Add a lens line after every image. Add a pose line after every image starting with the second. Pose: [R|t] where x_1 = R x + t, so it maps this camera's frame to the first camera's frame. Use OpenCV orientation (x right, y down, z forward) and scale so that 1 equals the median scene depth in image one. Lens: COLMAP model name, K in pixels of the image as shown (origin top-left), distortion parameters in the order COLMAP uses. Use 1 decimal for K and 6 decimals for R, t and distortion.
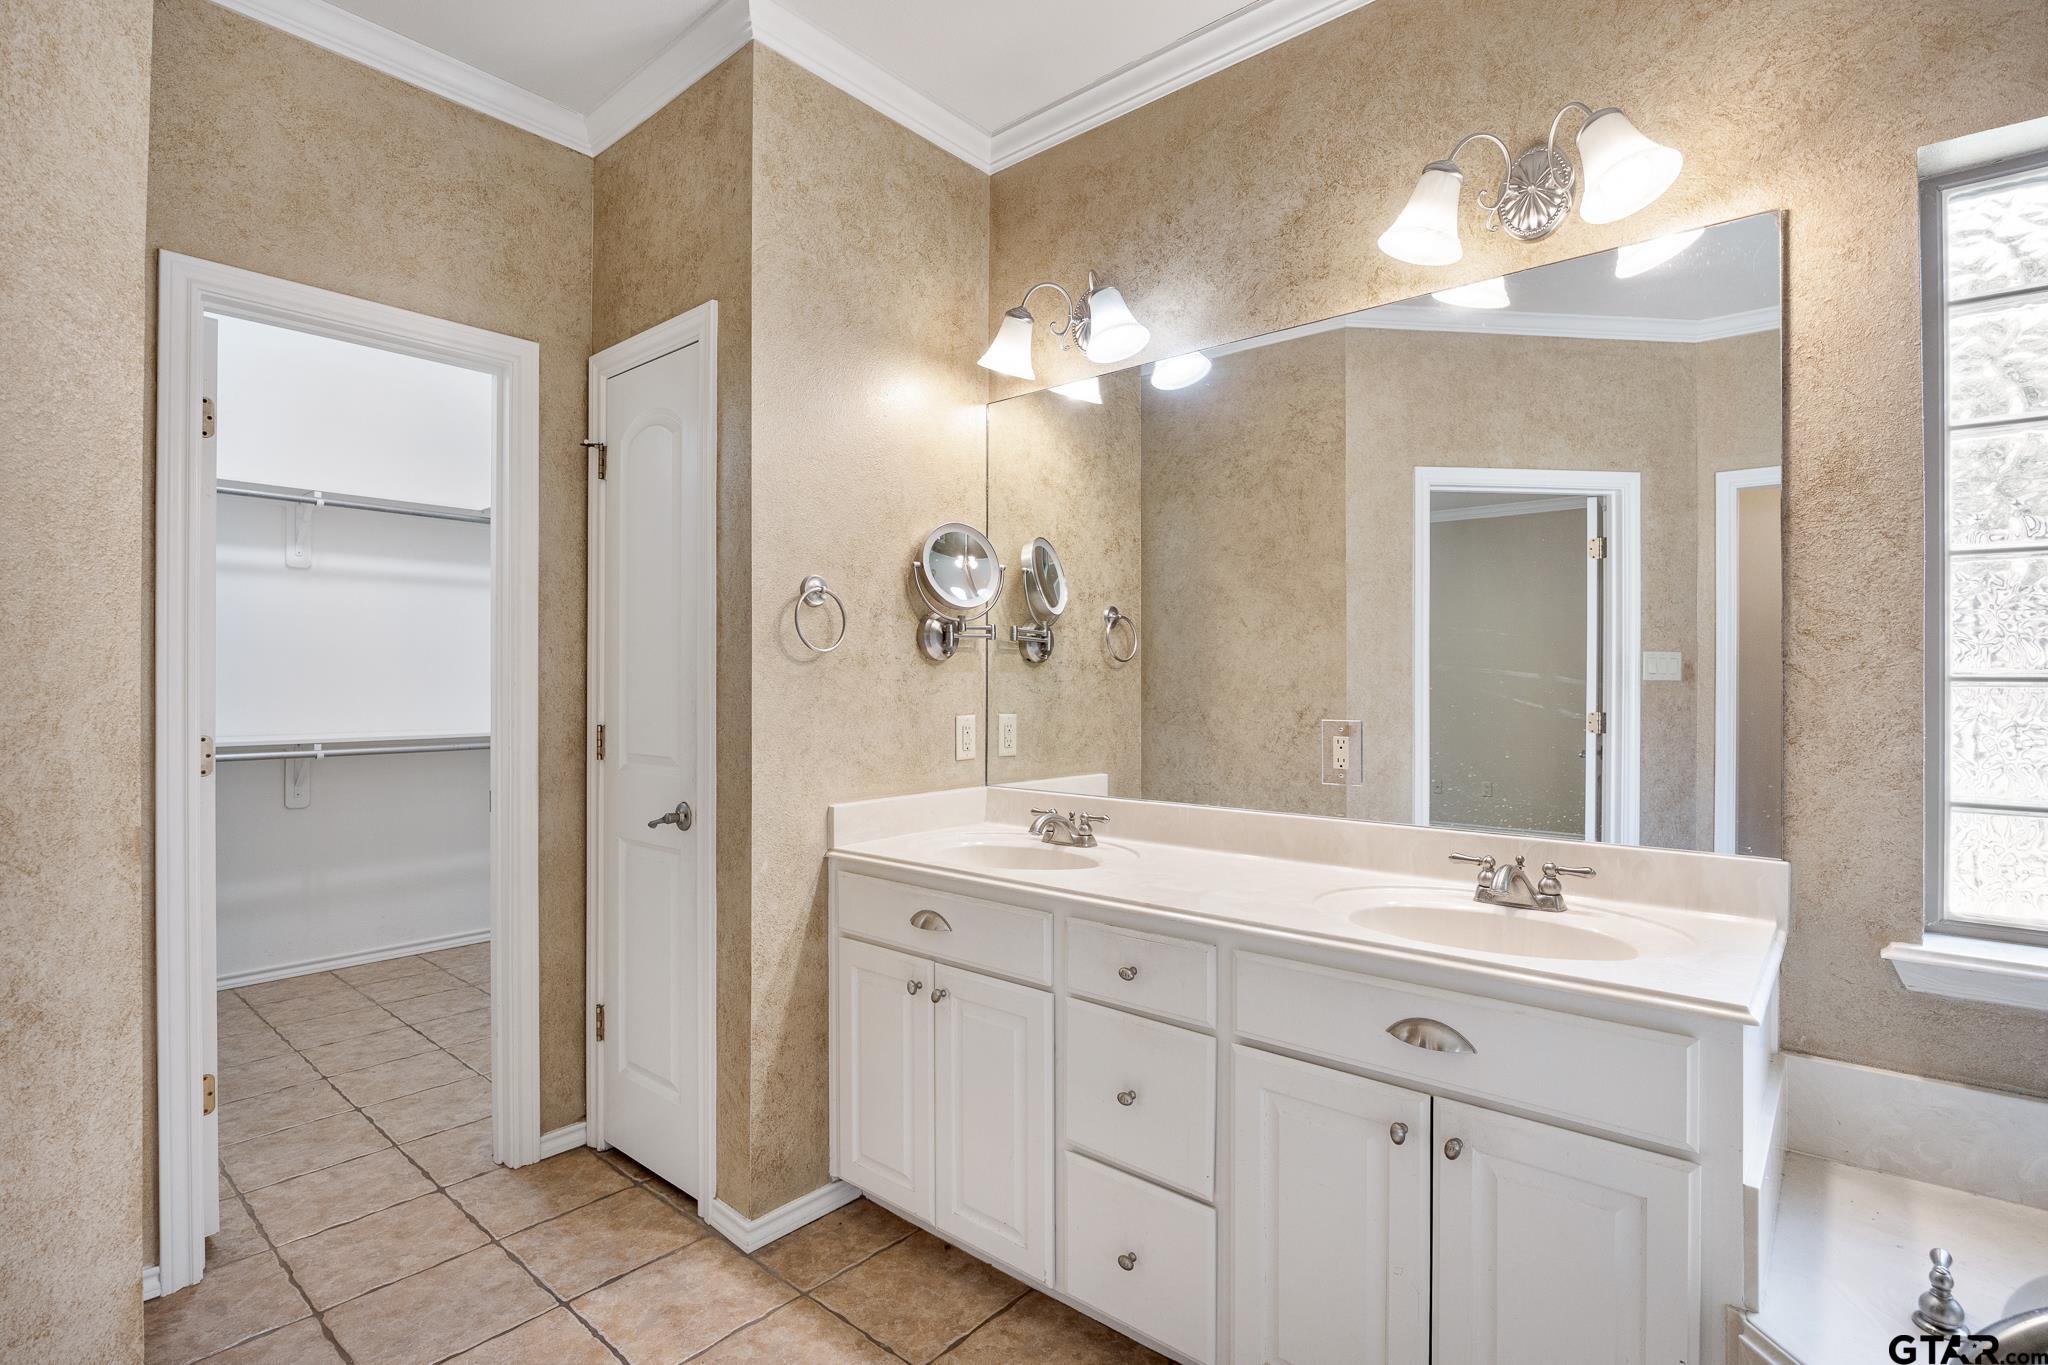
lens RADIAL K [[969.3, 0, 1054.5], [0, 969.3, 674.5], [0, 0, 1]] dist [-0.020819, 0.006098]
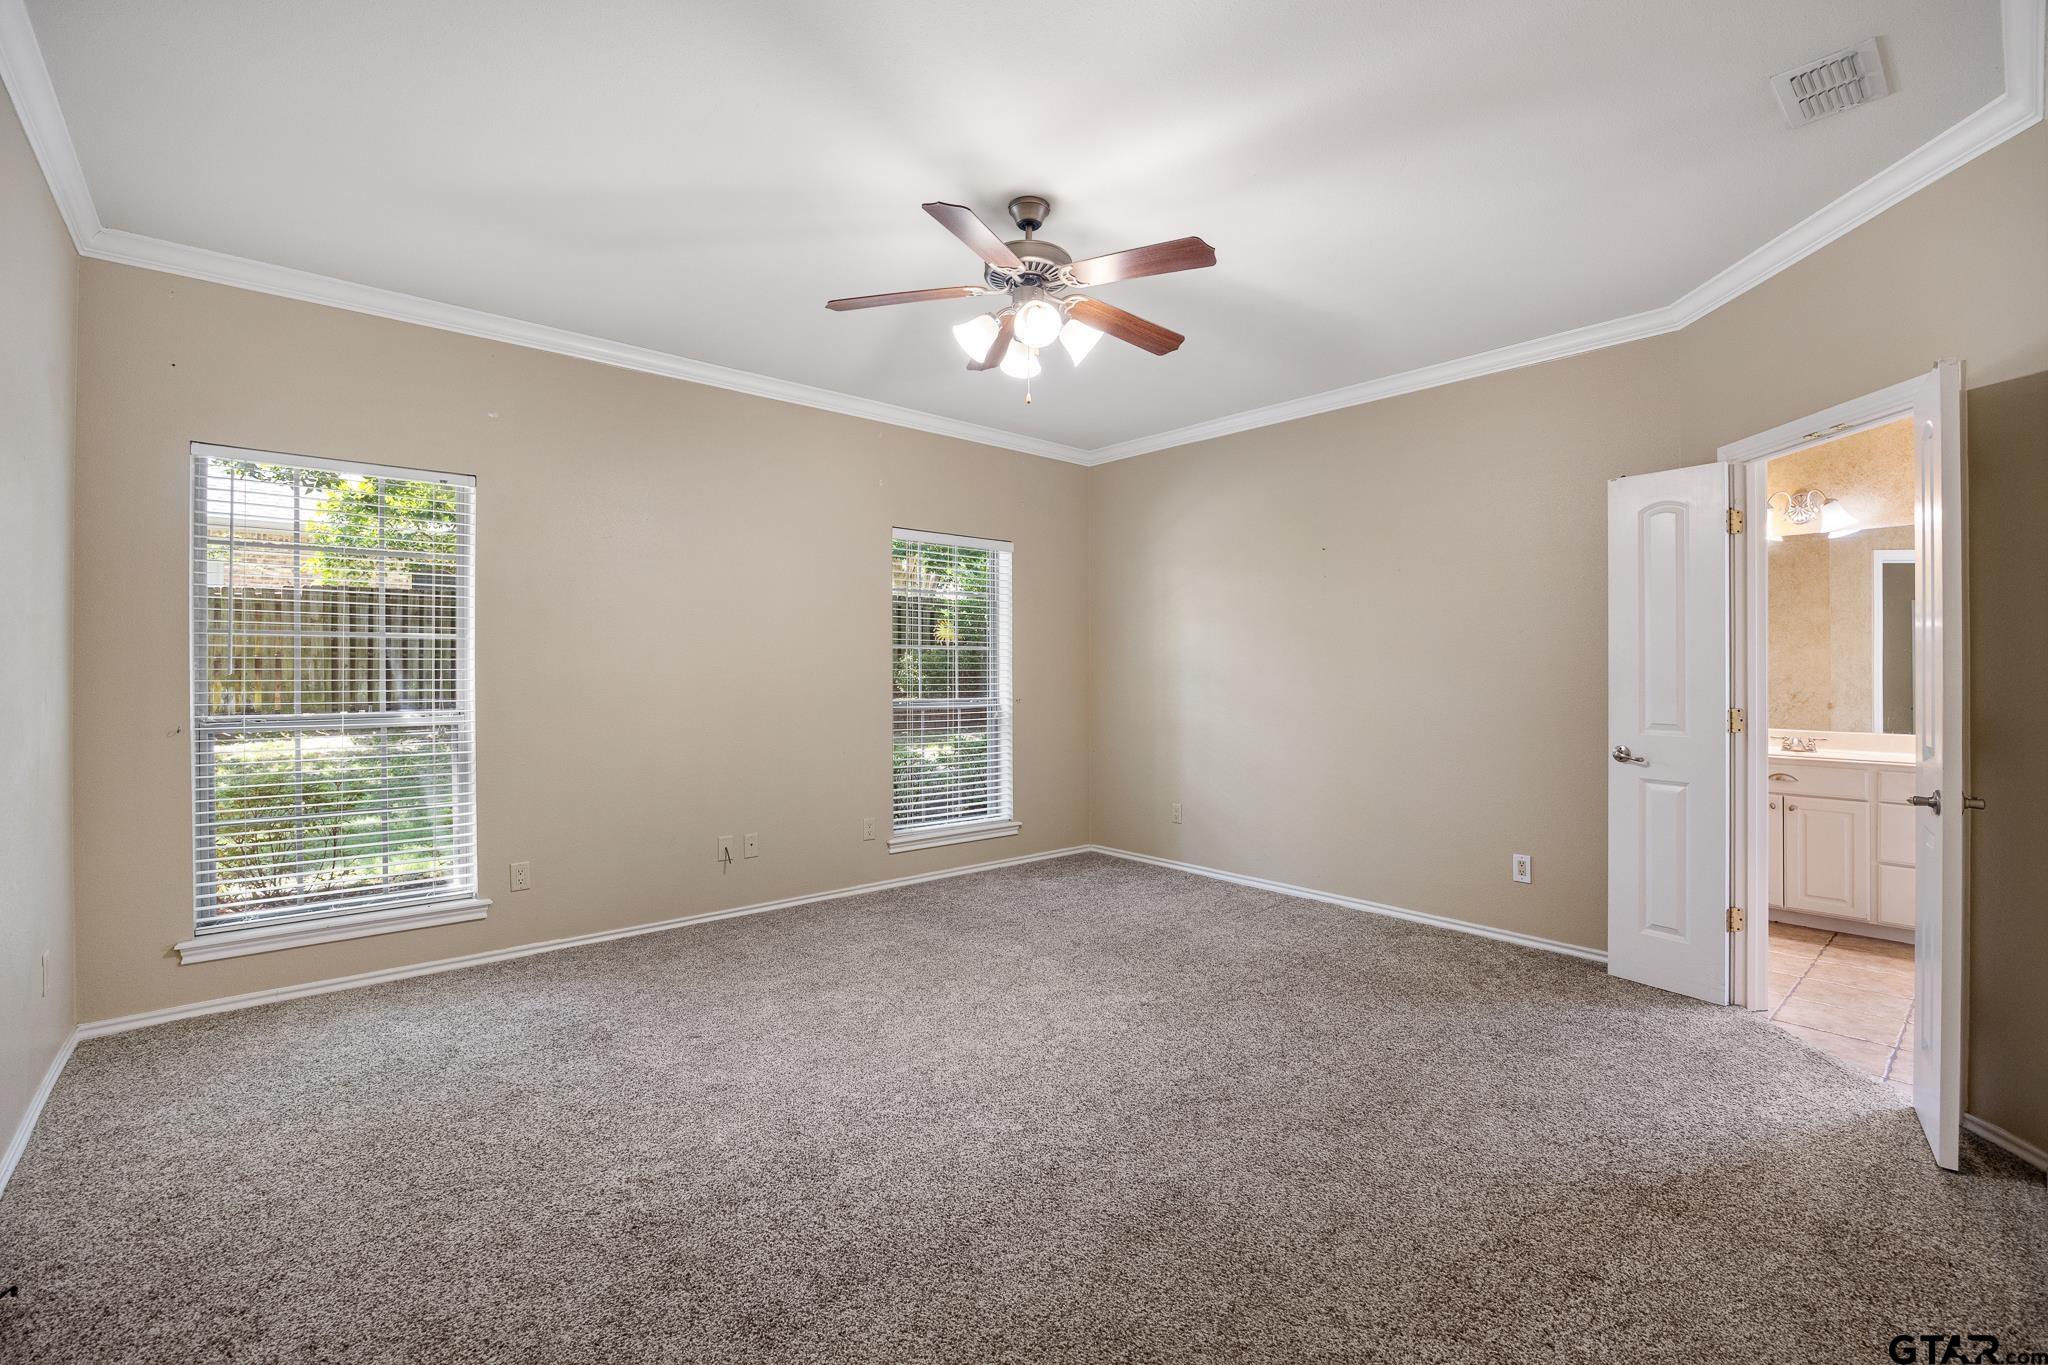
lens RADIAL K [[884.5, 0, 1030.7], [0, 884.5, 669.3], [0, 0, 1]] dist [-0.008242, -0.000119]
pose [[0.986890, -0.003889, -0.161349, -1.577151], [0.003794, 0.999992, -0.000893, -0.016751], [0.161351, 0.000270, 0.986897, -1.426392]]
